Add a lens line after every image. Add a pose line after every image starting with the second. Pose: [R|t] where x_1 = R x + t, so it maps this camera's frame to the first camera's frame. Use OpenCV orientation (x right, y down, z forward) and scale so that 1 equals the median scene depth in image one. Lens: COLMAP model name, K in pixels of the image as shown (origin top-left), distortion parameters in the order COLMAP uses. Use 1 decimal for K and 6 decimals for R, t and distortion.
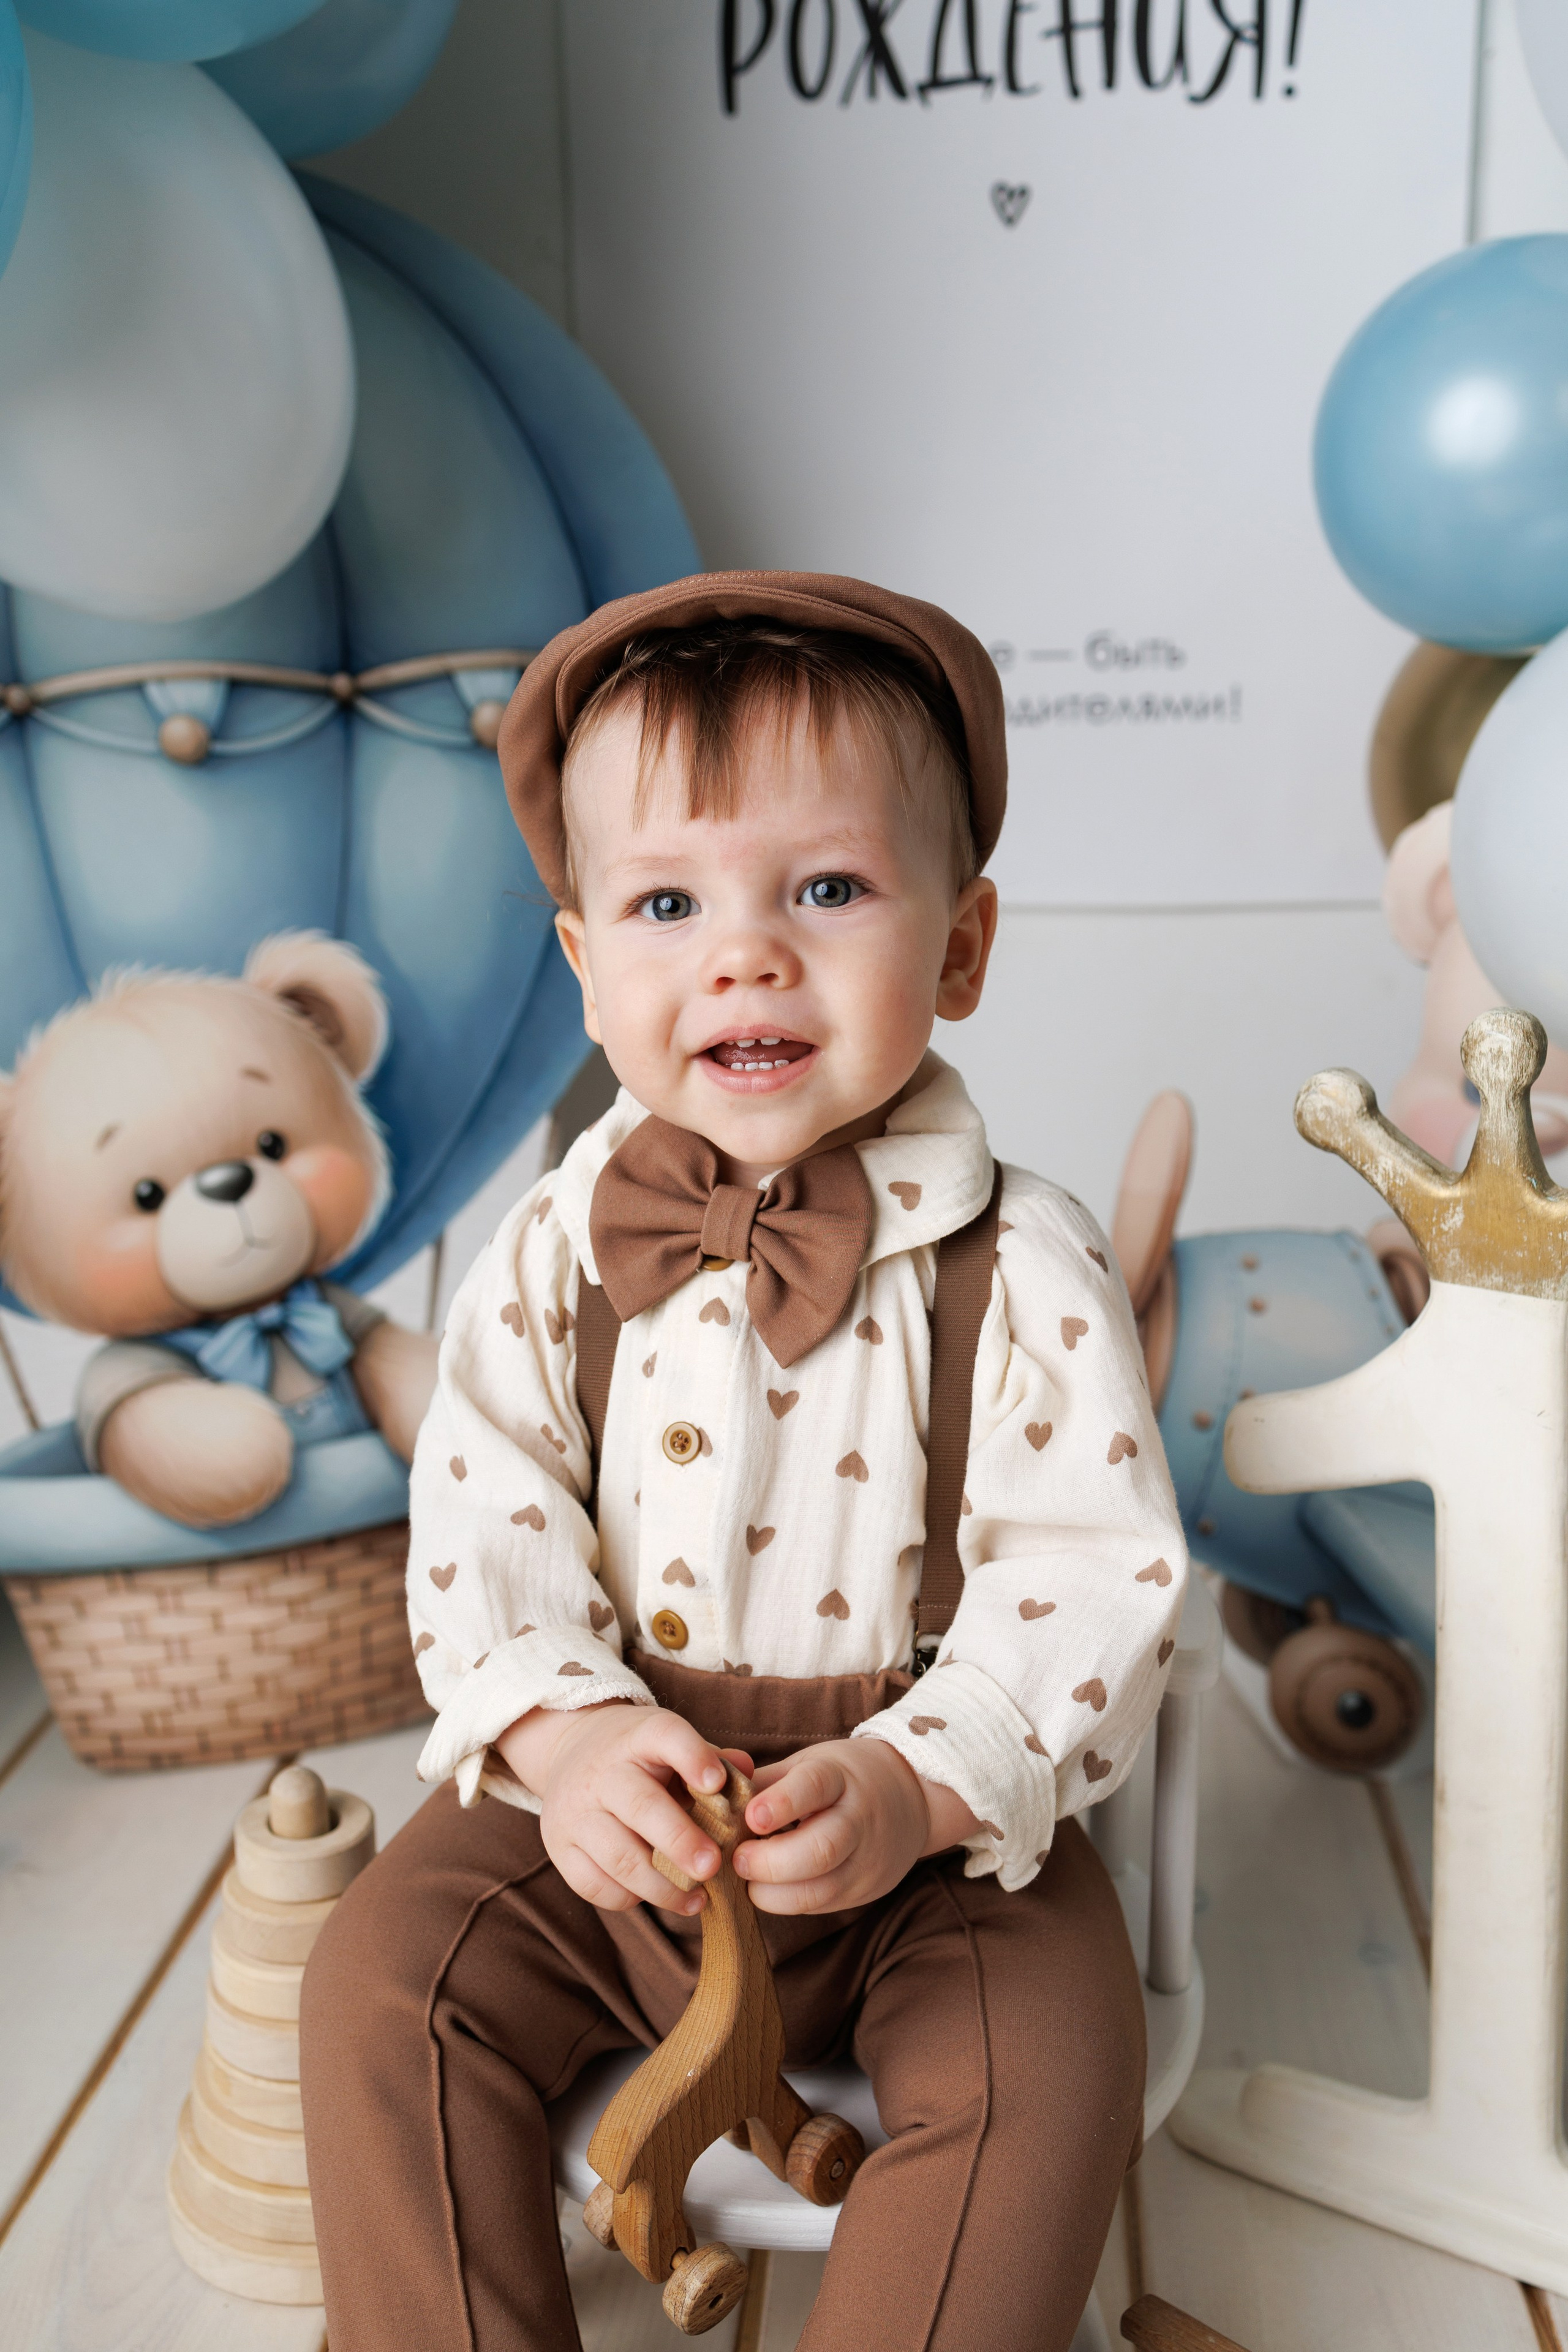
lens RADIAL K [[2315.6, 0, 772.0], [0, 2315.6, 1163.5], [0, 0, 1]] dist [0.013232, 0.000000]
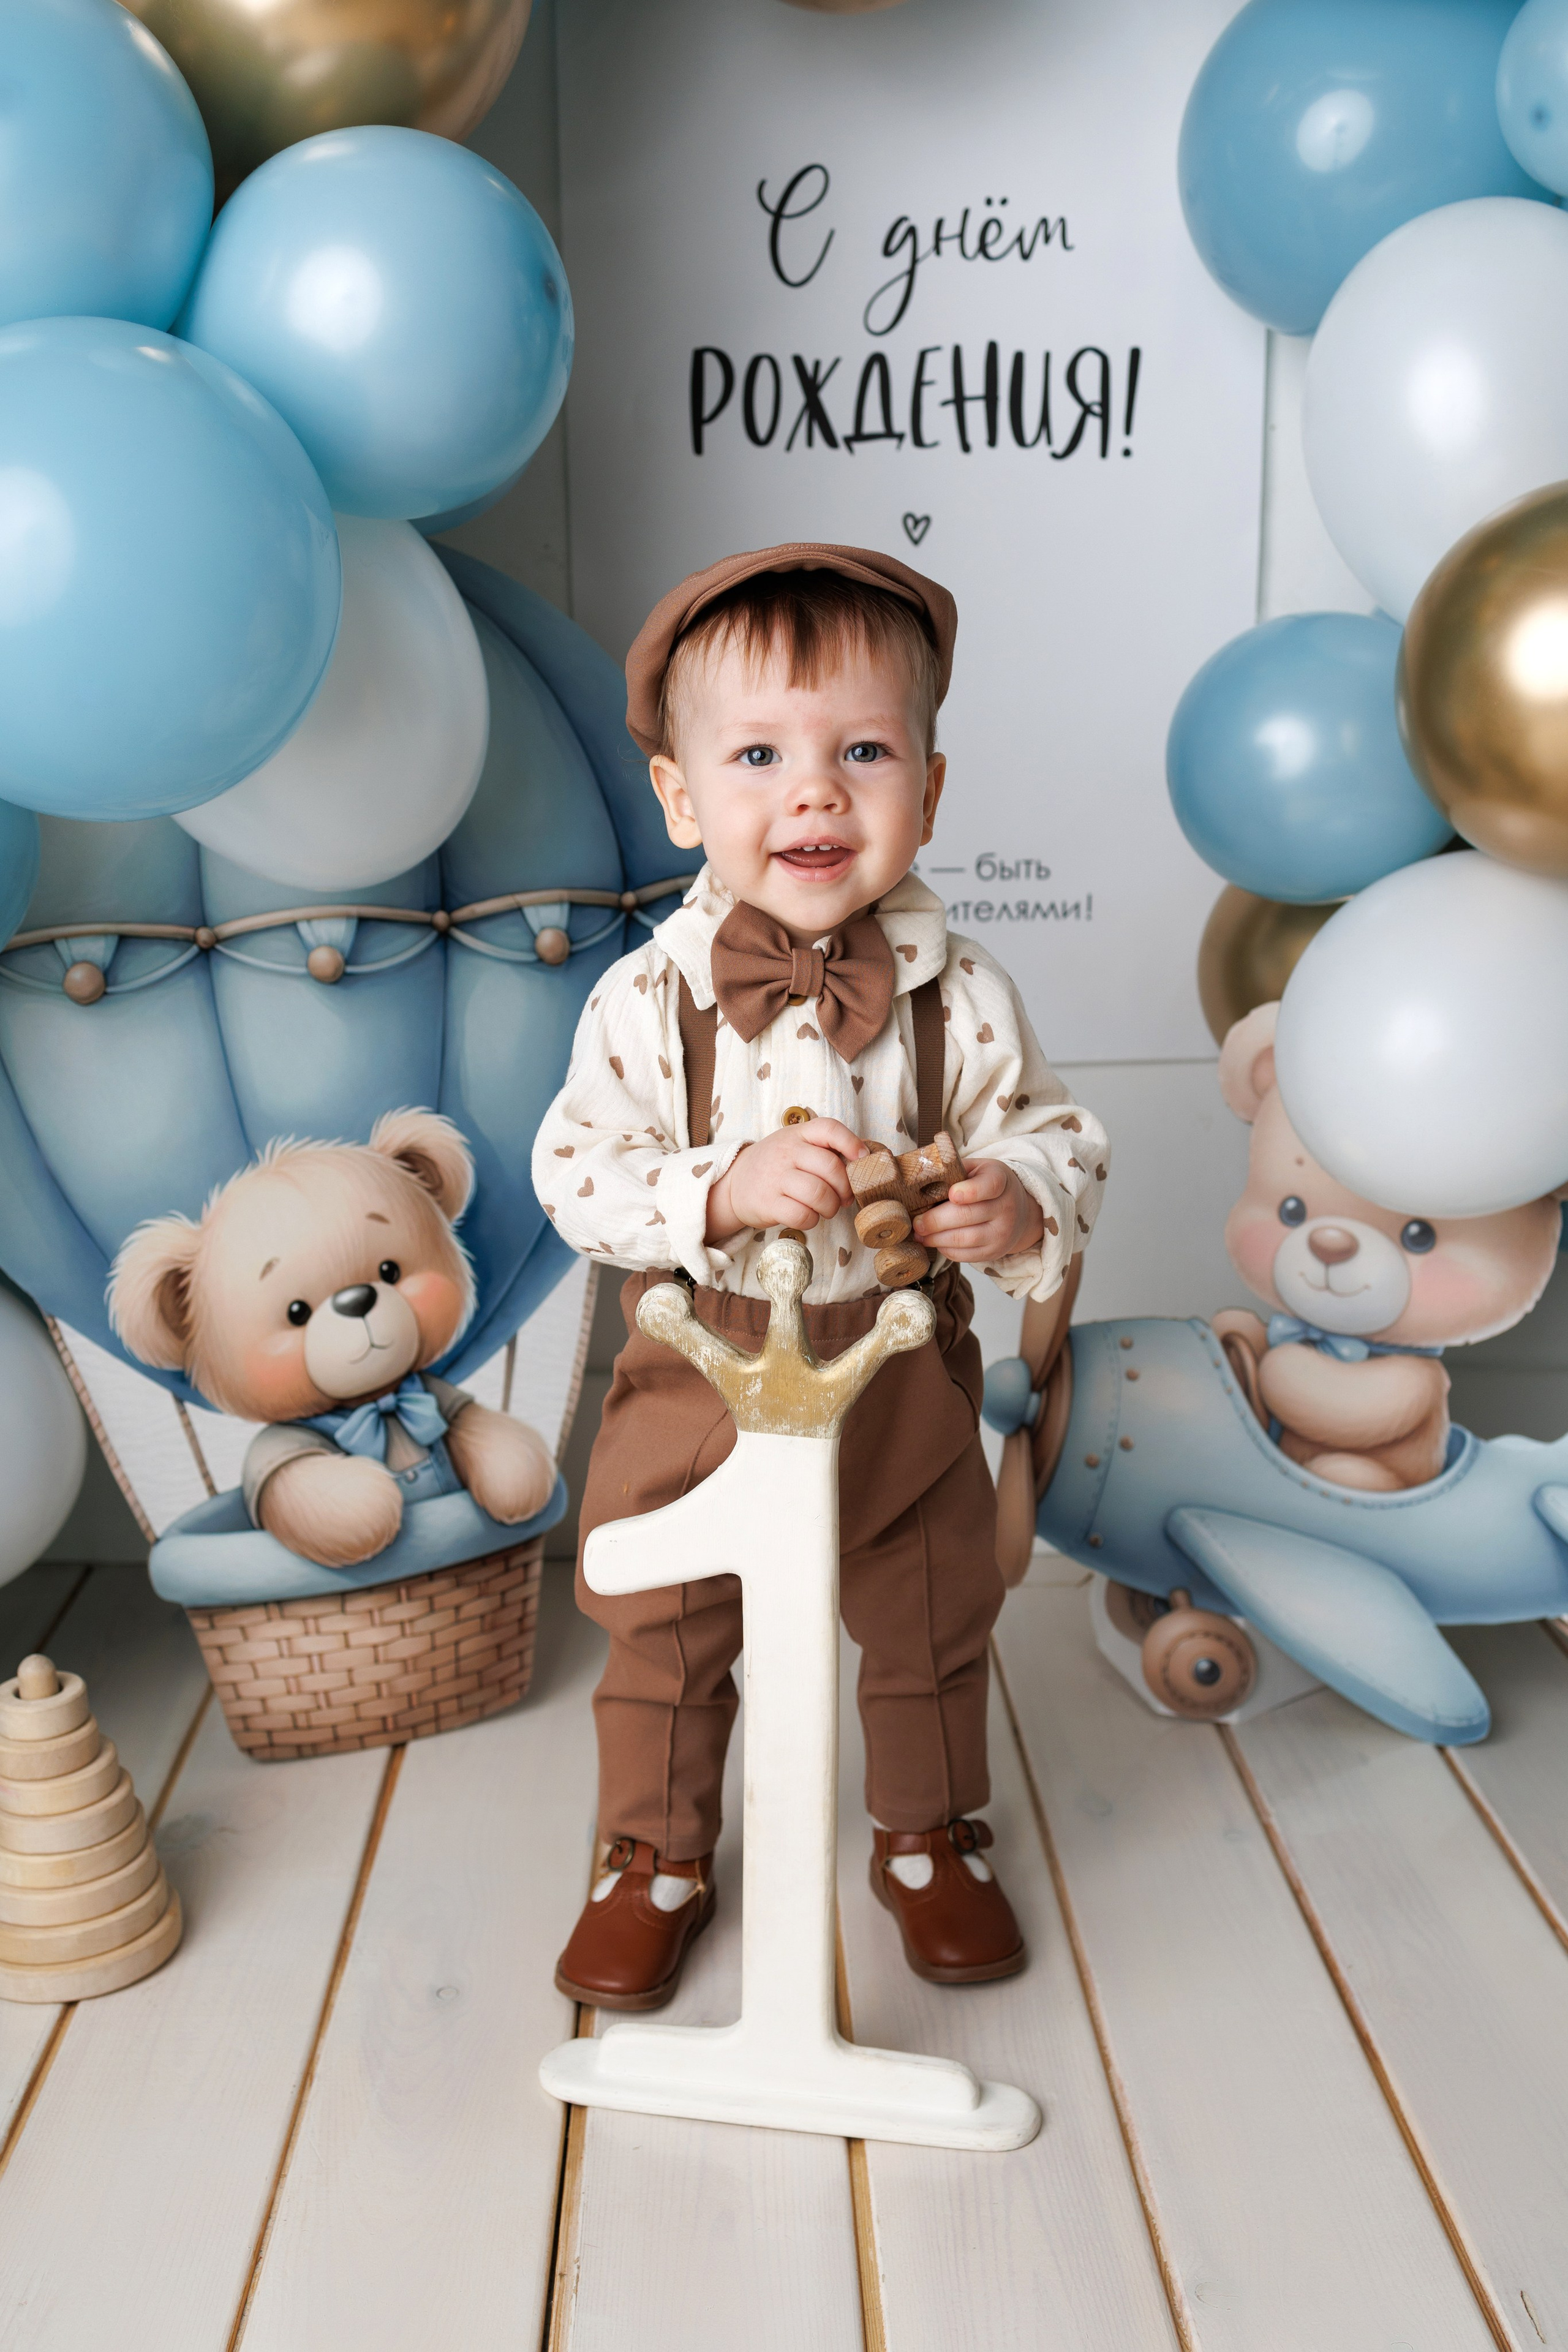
lens RADIAL K [[2315.6, 0, 776.5], [0, 2315.6, 1213.6], [0, 0, 1]] dist [0.013232, 0.000000]
pose [[0.993233, -0.018246, 0.114700, -0.146789], [0.018352, 0.999832, 0.000133, -0.036014], [-0.114683, 0.001973, 0.993400, -0.312648]]
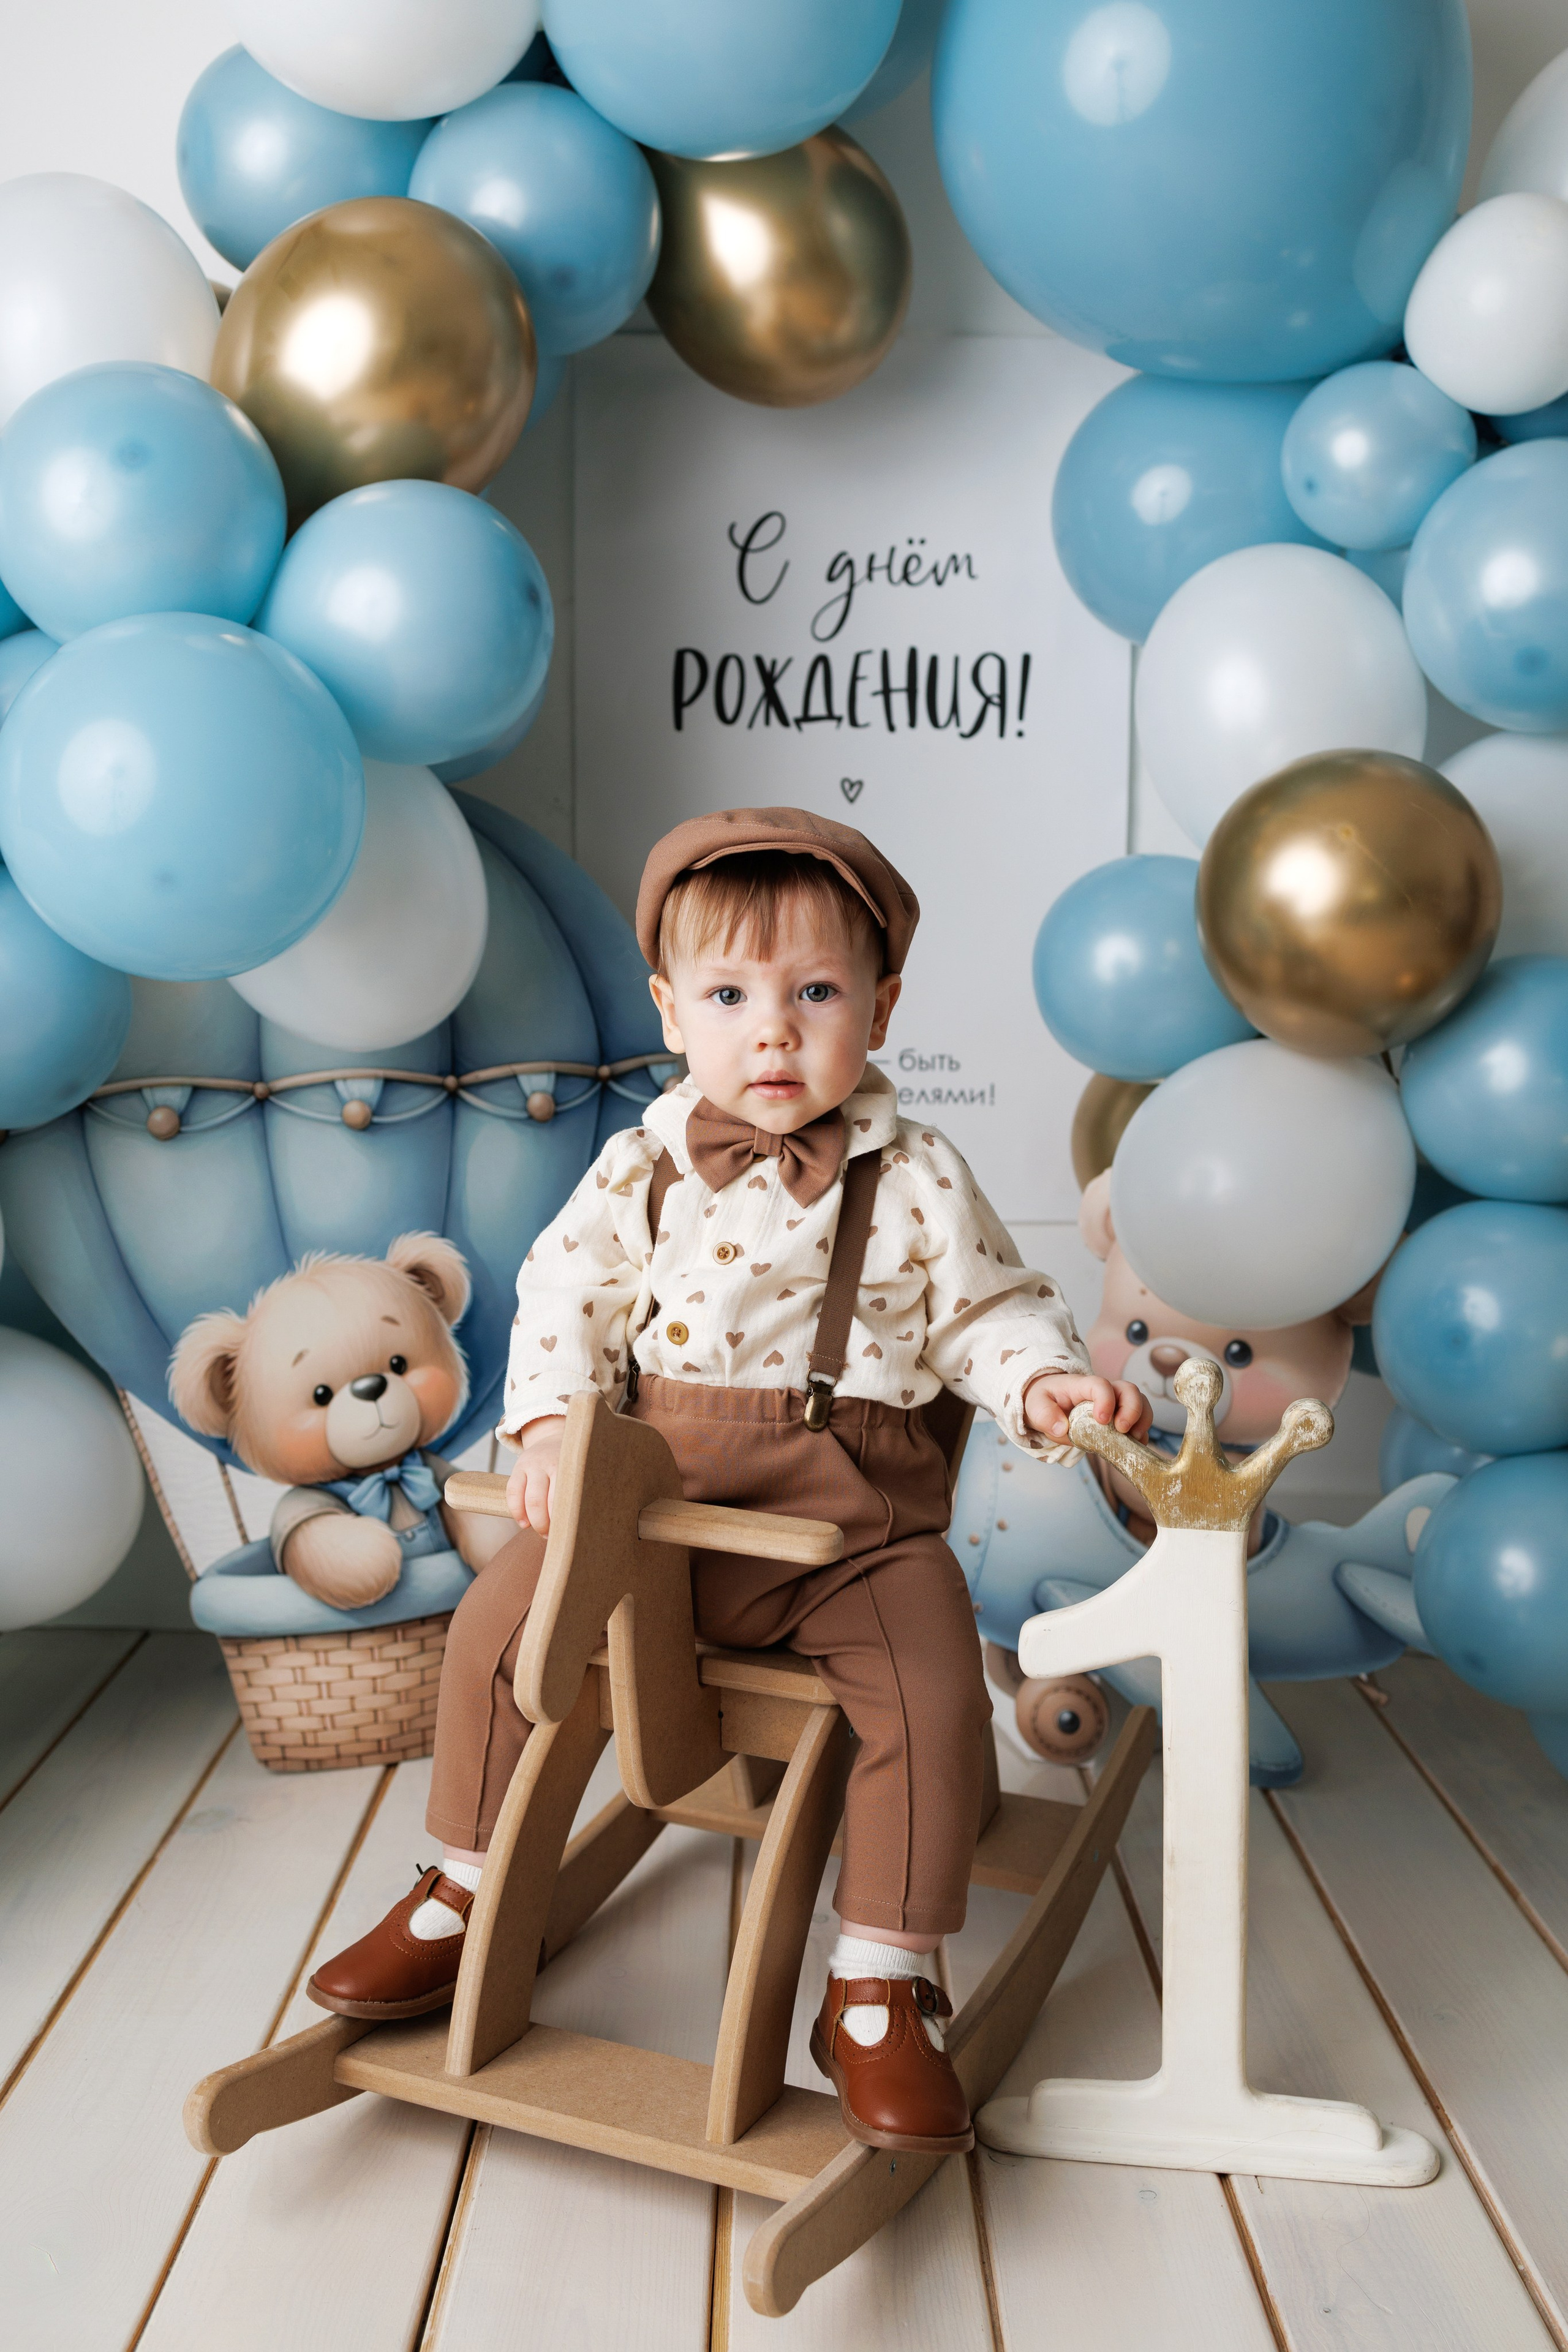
lens RADIAL K [[2139.6, 0, 784.6], [0, 2139.6, 1179.2], [0, 0, 1]] dist [0.001358, 0.028386]
pose [[0.995769, 0.014877, 0.090682, -0.084954], [-0.003671, 0.992460, -0.122513, 0.044500], [-0.091821, 0.121662, 0.988315, -0.494632]]
